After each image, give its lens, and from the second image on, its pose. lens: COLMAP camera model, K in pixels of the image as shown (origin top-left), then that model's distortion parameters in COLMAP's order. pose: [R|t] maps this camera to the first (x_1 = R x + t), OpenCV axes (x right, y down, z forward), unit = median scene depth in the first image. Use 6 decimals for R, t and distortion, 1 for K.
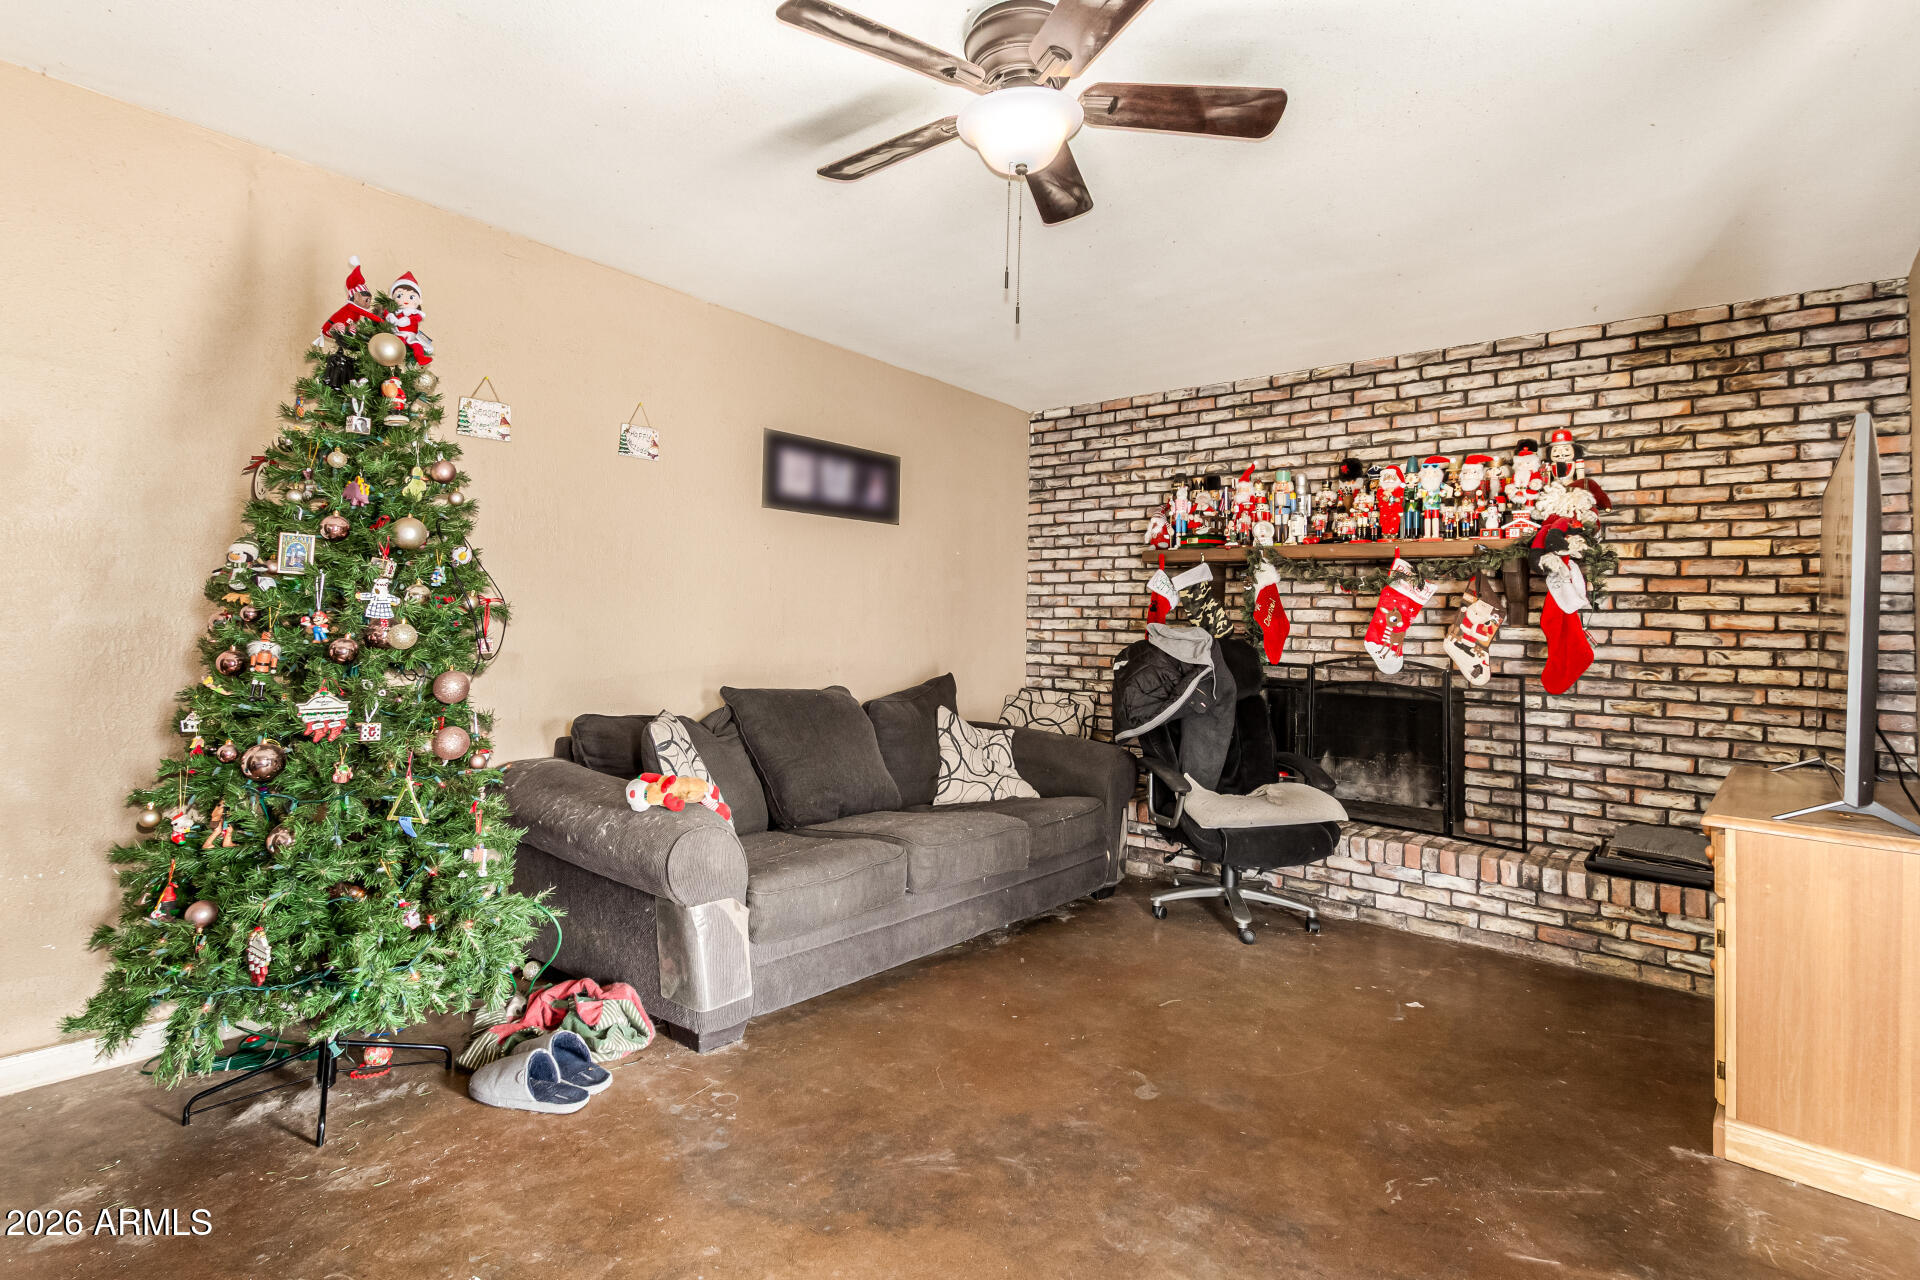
lens RADIAL K [[933.0, 0, 963.3], [0, 933.0, 605.3], [0, 0, 1]] dist [0.005871, 0.000208]
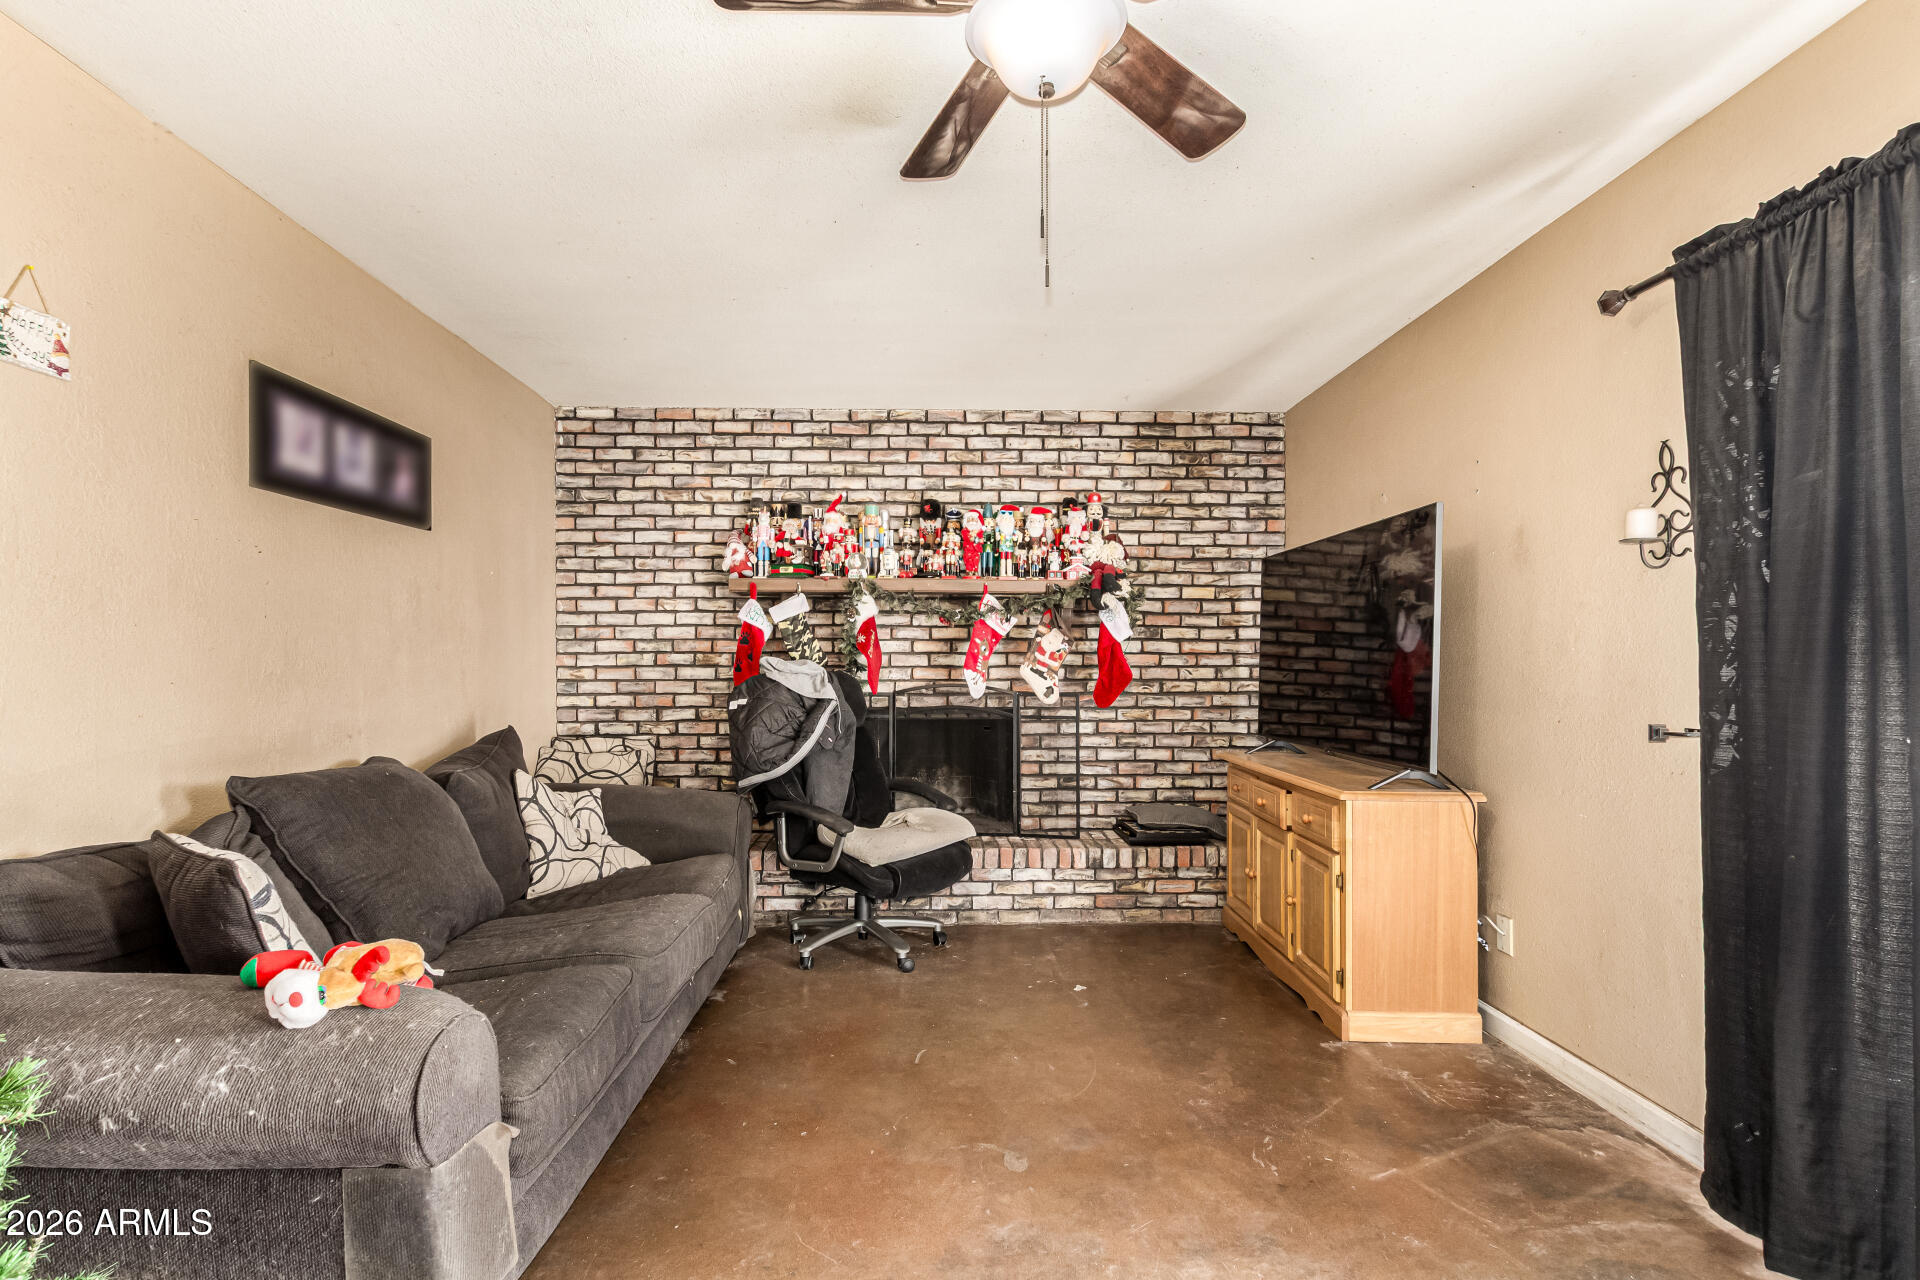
lens RADIAL K [[874.0, 0, 954.3], [0, 874.0, 664.1], [0, 0, 1]] dist [-0.001832, 0.000028]
pose [[0.752975, -0.026675, 0.657509, -0.256433], [0.004957, 0.999380, 0.034869, -0.003418], [-0.658031, -0.022996, 0.752640, 0.248377]]
